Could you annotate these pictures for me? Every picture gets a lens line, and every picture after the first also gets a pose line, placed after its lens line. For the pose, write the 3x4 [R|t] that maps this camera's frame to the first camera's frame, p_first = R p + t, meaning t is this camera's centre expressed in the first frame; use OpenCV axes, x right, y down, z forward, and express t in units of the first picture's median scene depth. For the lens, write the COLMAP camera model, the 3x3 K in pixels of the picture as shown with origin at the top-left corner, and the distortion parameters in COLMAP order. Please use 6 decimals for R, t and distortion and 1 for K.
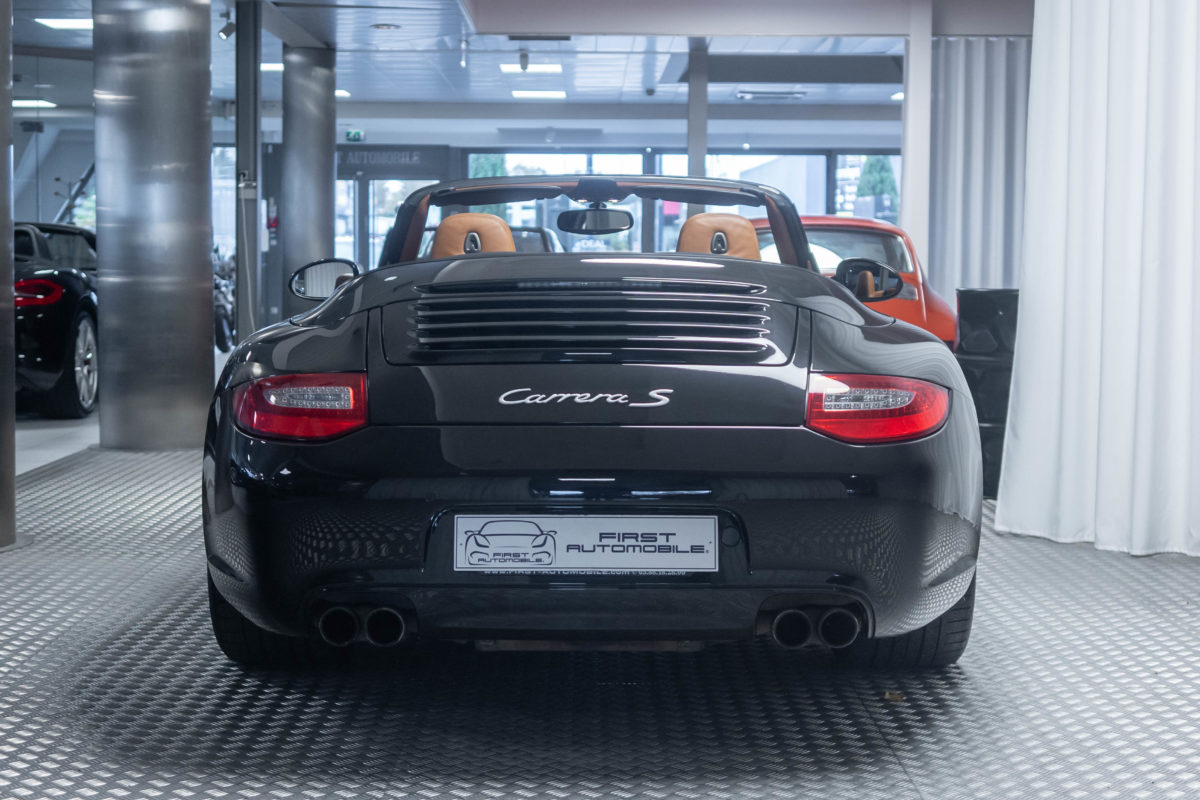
lens RADIAL K [[1946.7, 0, 600.0], [0, 1946.7, 400.0], [0, 0, 1]] dist [0.033604, 0.042209]
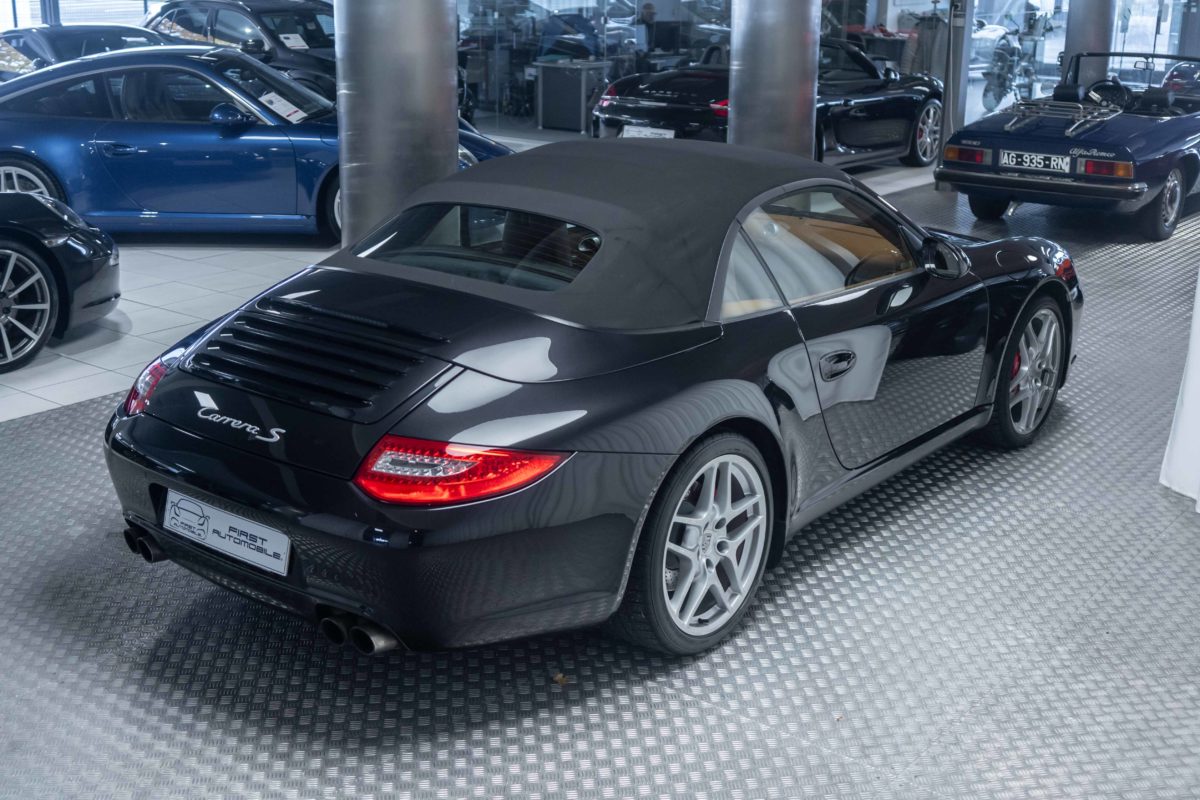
lens RADIAL K [[1463.2, 0, 588.4], [0, 1463.2, 363.0], [0, 0, 1]] dist [0.010176, 0.022828]
pose [[0.783204, 0.172901, -0.597241, 0.778727], [-0.053901, 0.975822, 0.211816, -0.269474], [0.619424, -0.133703, 0.773587, 0.383902]]
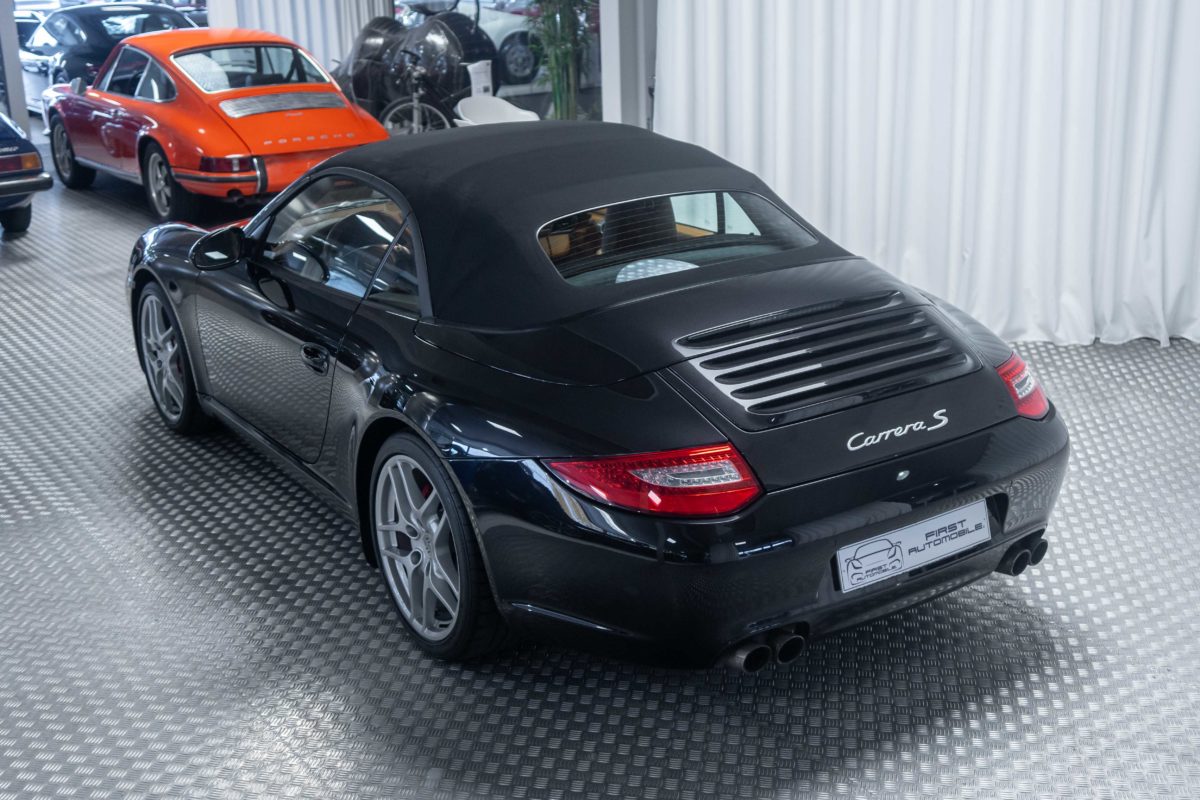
lens RADIAL K [[1463.2, 0, 588.4], [0, 1463.2, 363.0], [0, 0, 1]] dist [0.010176, 0.022828]
pose [[0.825609, -0.193671, 0.529963, -0.666156], [0.078568, 0.969557, 0.231920, -0.278737], [-0.558746, -0.149837, 0.815691, 0.358342]]
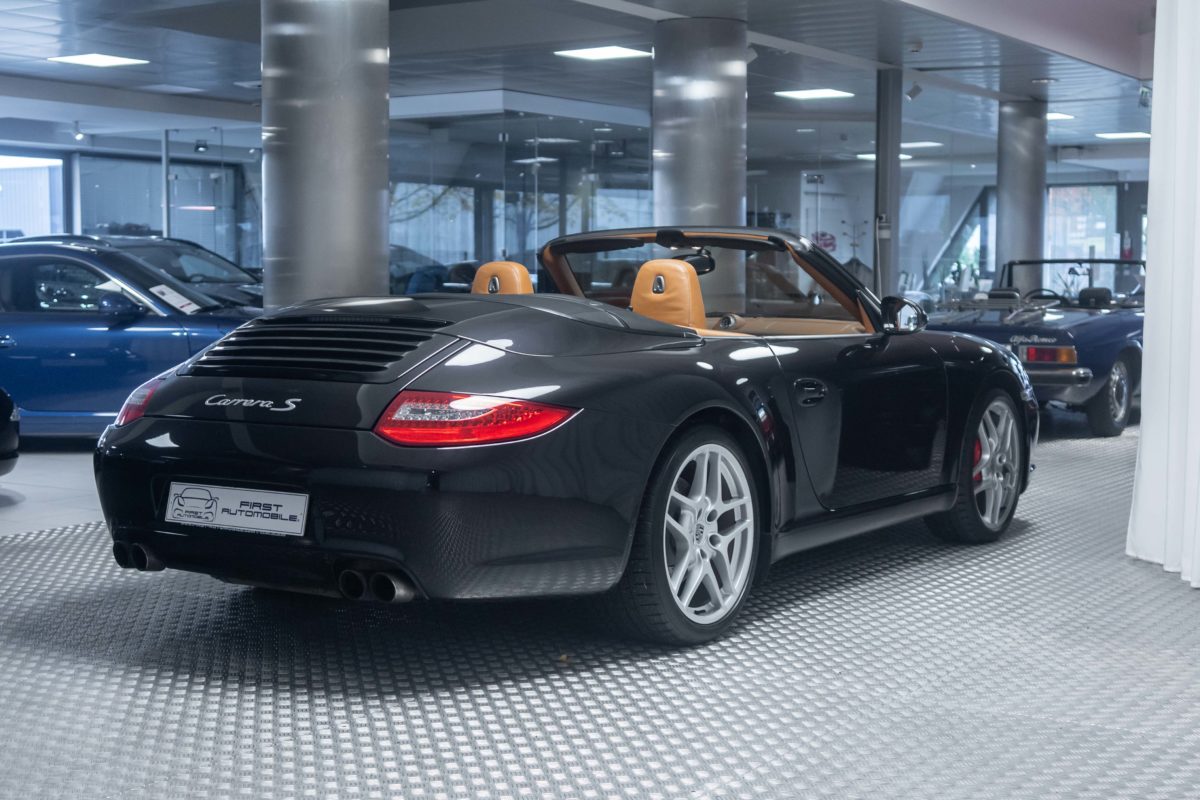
lens RADIAL K [[1766.7, 0, 600.0], [0, 1766.7, 400.0], [0, 0, 1]] dist [0.003152, 0.003213]
pose [[0.836096, 0.034532, -0.547495, 0.890052], [-0.038258, 0.999257, 0.004600, -0.018529], [0.547247, 0.017100, 0.836797, 0.093764]]
